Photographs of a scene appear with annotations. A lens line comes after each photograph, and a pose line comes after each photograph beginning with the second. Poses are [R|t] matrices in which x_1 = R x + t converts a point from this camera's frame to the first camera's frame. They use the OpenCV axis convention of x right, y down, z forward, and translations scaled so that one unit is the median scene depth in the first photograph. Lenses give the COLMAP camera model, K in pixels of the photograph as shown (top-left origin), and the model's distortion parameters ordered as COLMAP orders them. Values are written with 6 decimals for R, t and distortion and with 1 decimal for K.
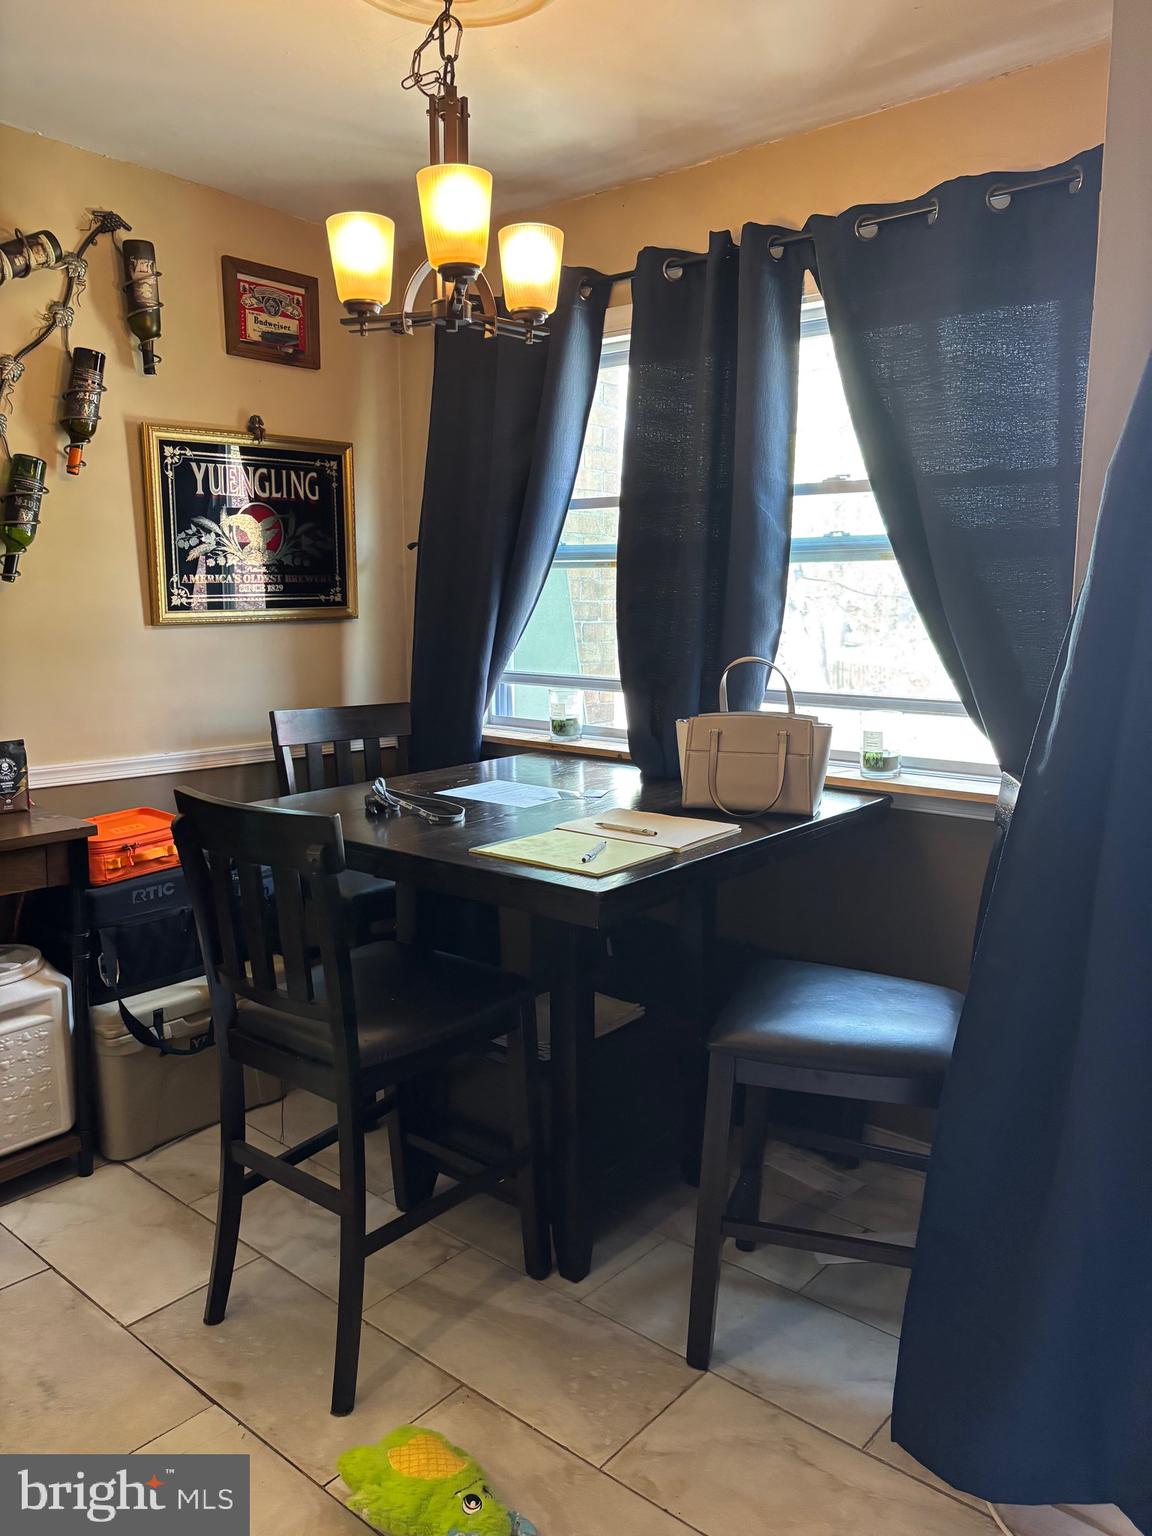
lens RADIAL K [[1156.8, 0, 569.3], [0, 1156.8, 767.7], [0, 0, 1]] dist [0.042586, -0.028430]
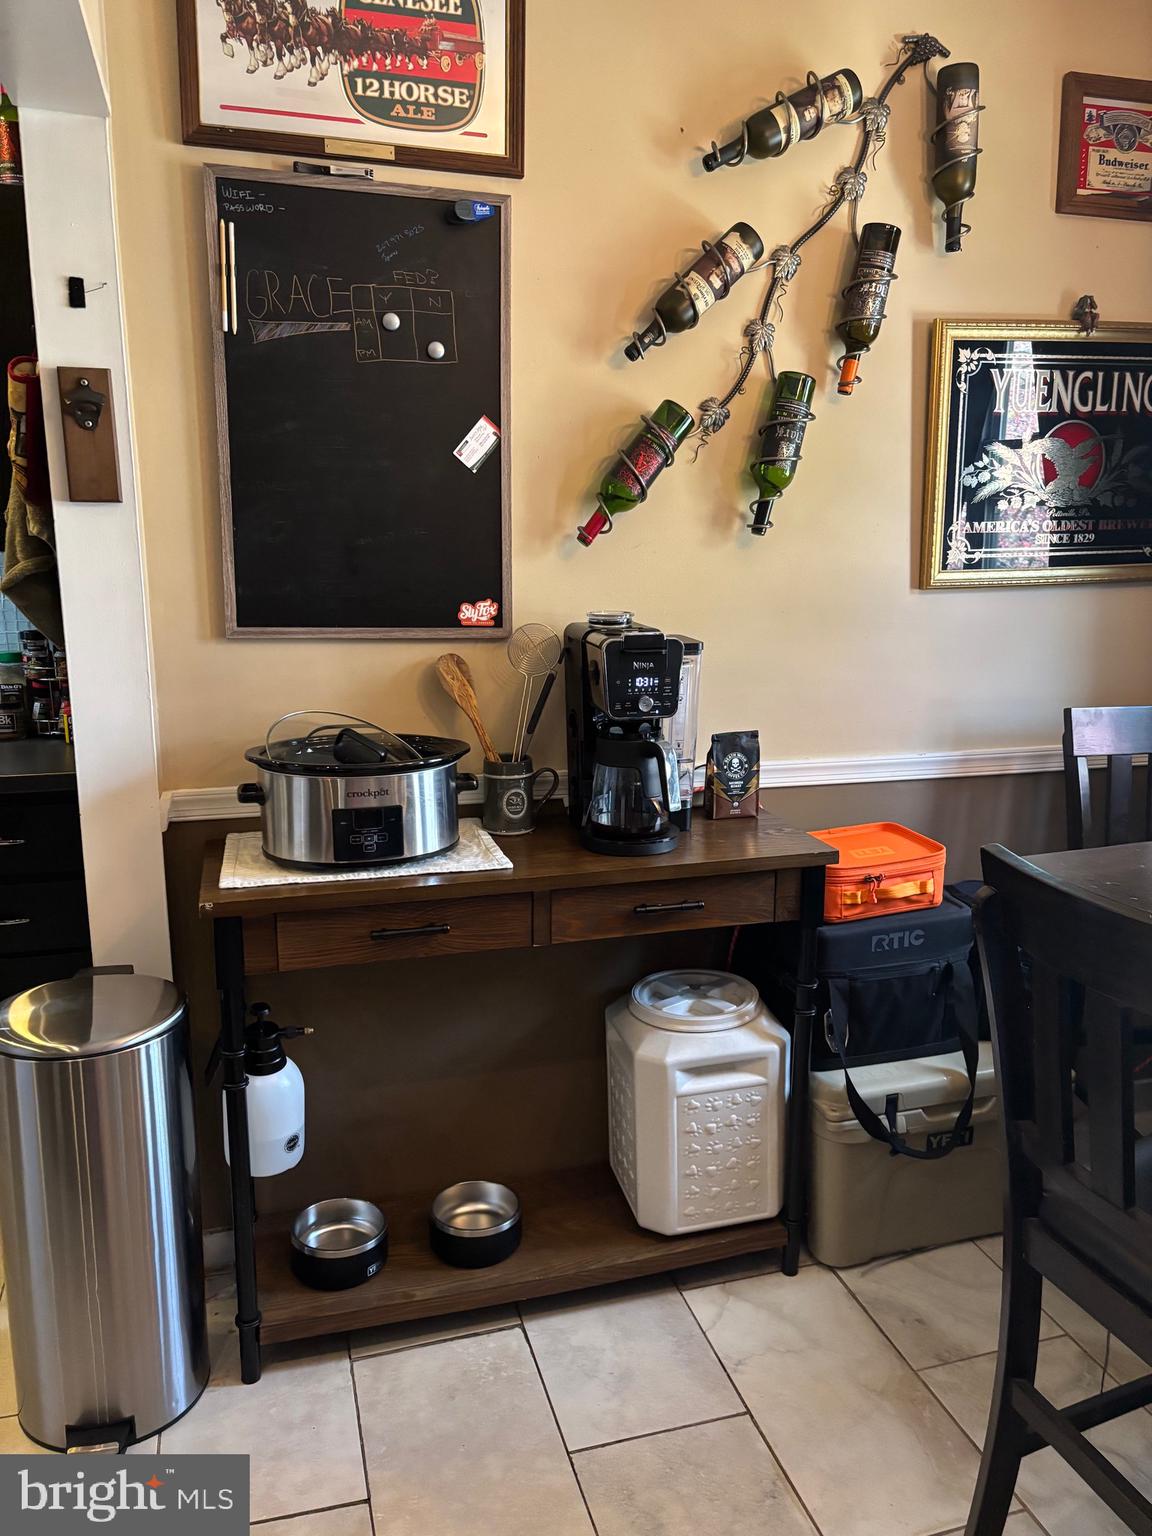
lens RADIAL K [[1156.8, 0, 593.5], [0, 1156.8, 770.2], [0, 0, 1]] dist [0.042586, -0.028430]
pose [[0.849187, 0.089515, -0.520450, -0.140277], [-0.071347, 0.995940, 0.054885, -0.031872], [0.523250, -0.009475, 0.852127, 0.246111]]
